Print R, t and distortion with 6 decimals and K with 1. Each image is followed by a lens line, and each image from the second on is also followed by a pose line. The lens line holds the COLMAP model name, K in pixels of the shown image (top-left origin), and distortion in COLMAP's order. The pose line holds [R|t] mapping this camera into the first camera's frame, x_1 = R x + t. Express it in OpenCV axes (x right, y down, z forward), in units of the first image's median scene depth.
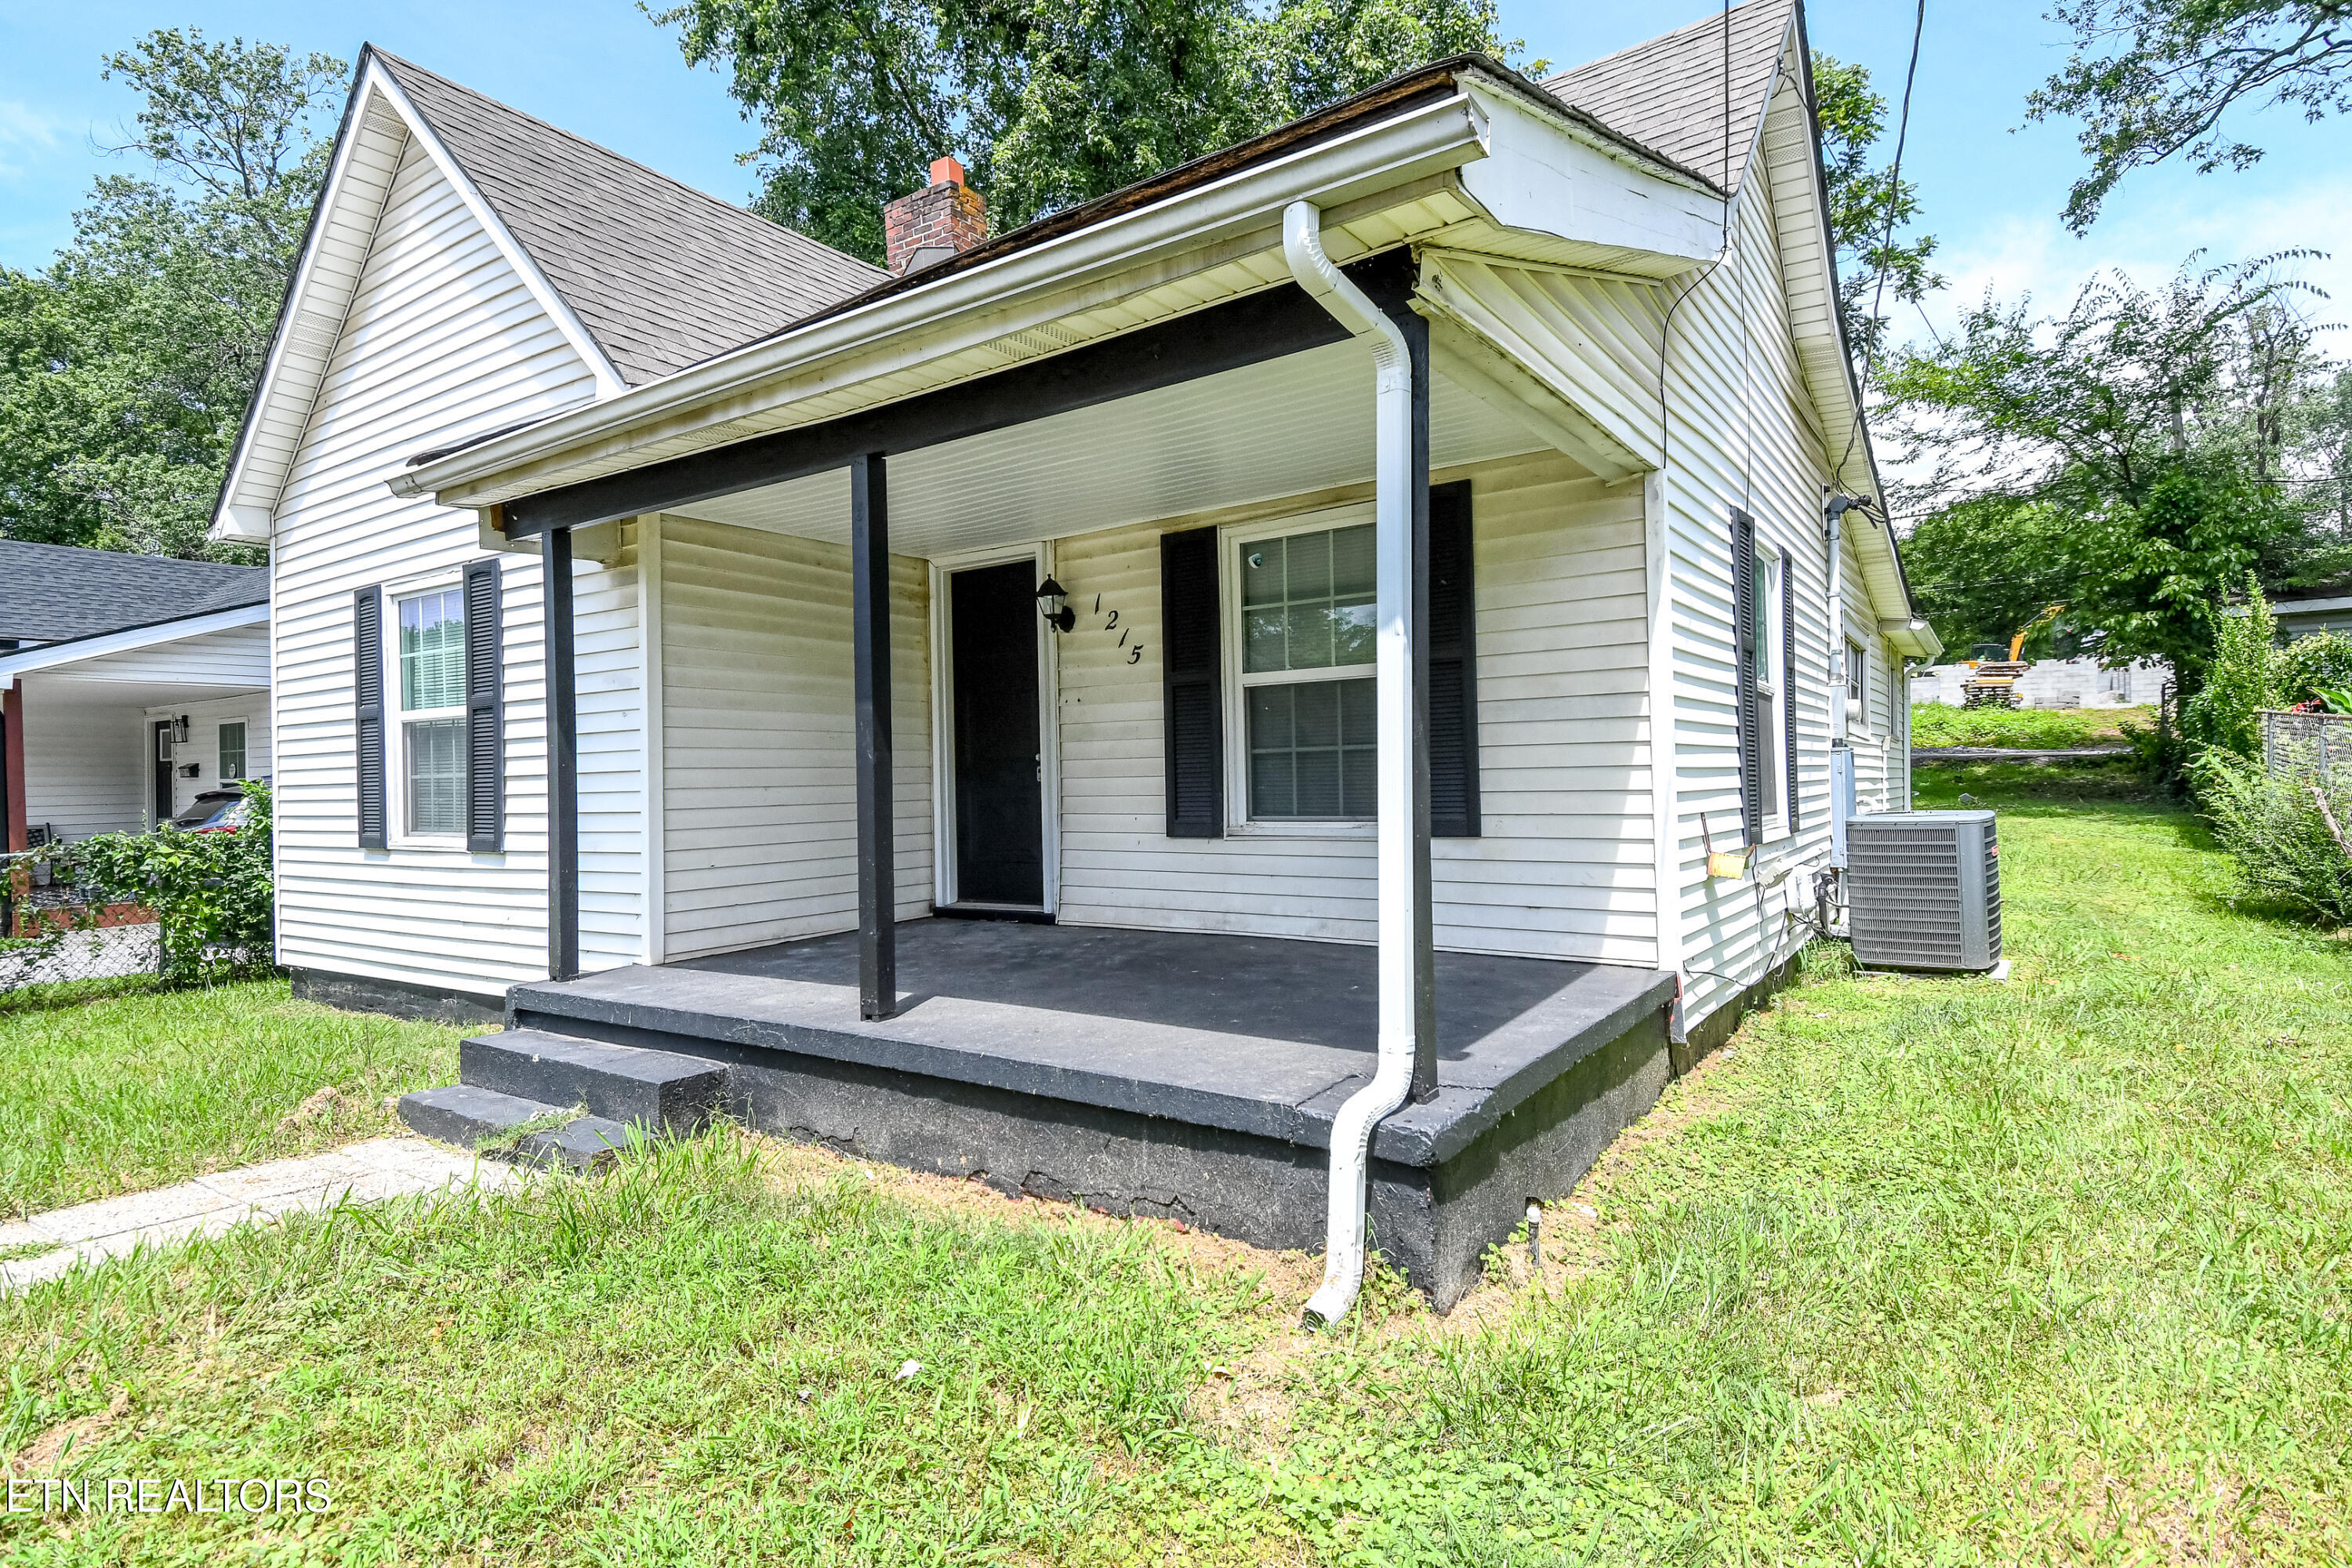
lens RADIAL K [[1237.7, 0, 1152.4], [0, 1237.7, 775.2], [0, 0, 1]] dist [0.050804, -0.049153]
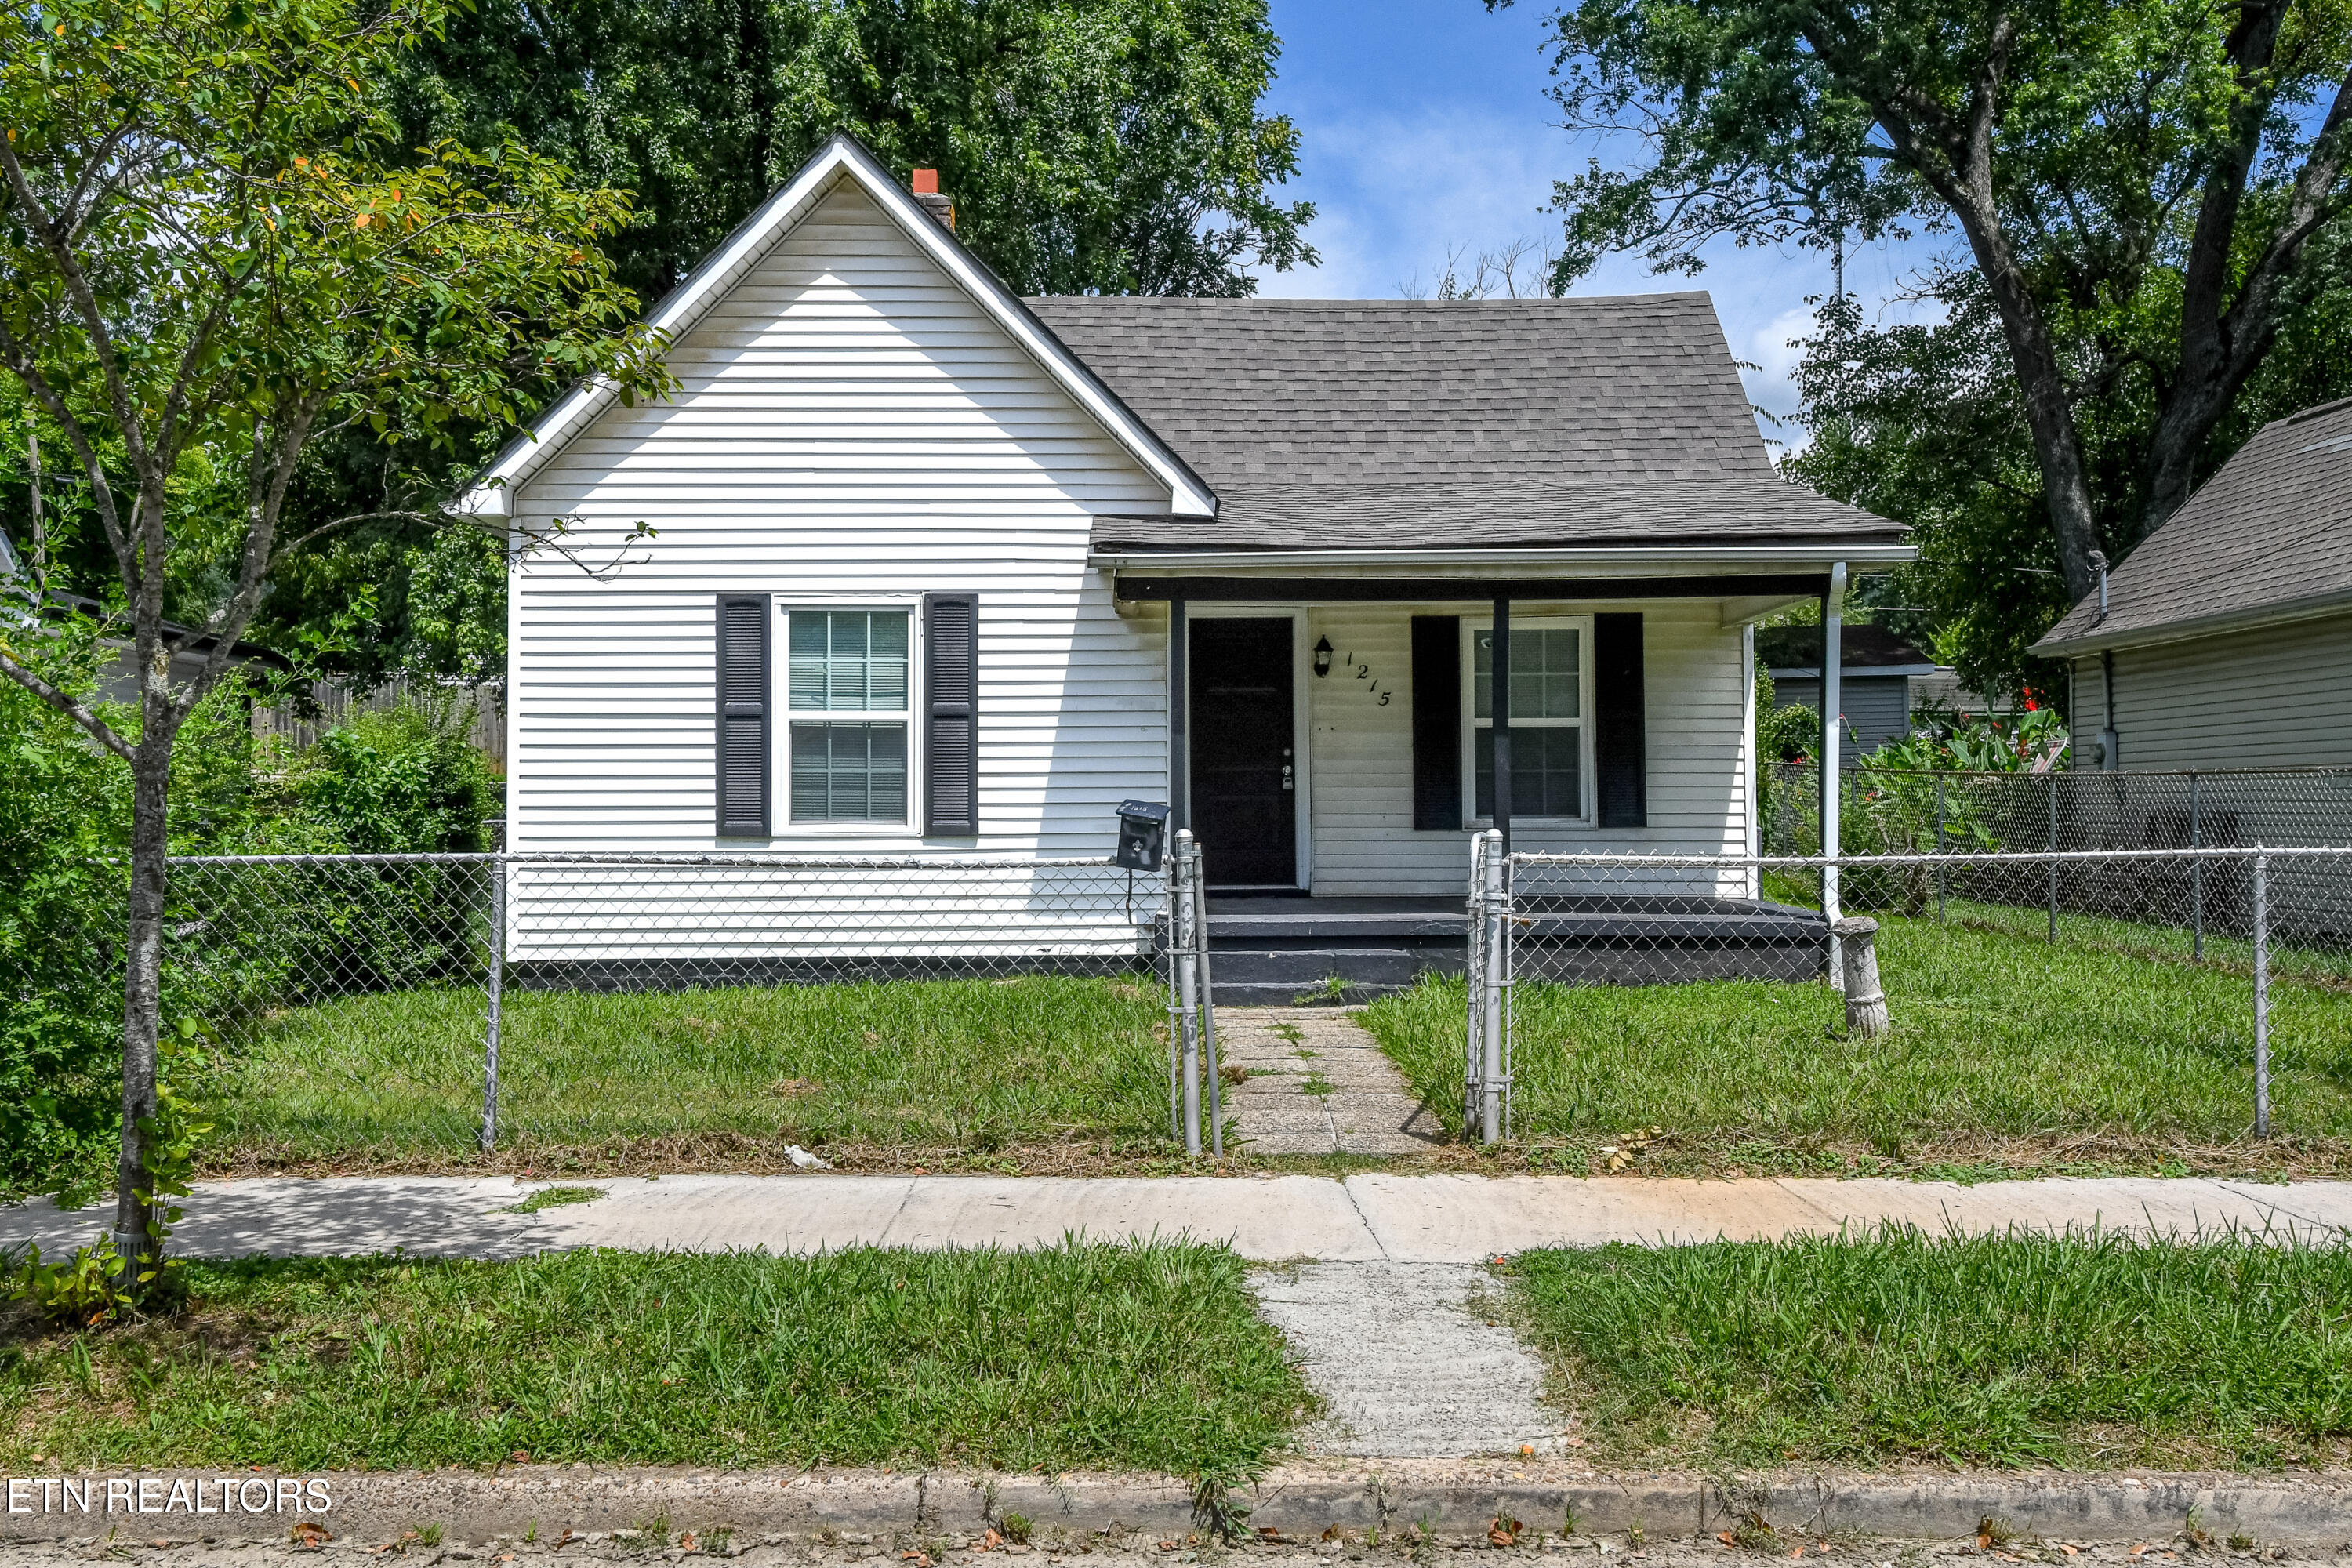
lens RADIAL K [[2098.6, 0, 1176.0], [0, 2098.6, 784.0], [0, 0, 1]] dist [0.084505, 0.000640]
pose [[0.818300, 0.027030, 0.574156, -1.510530], [-0.016357, 0.999584, -0.023745, 0.056146], [-0.574559, 0.010039, 0.818402, -0.766312]]
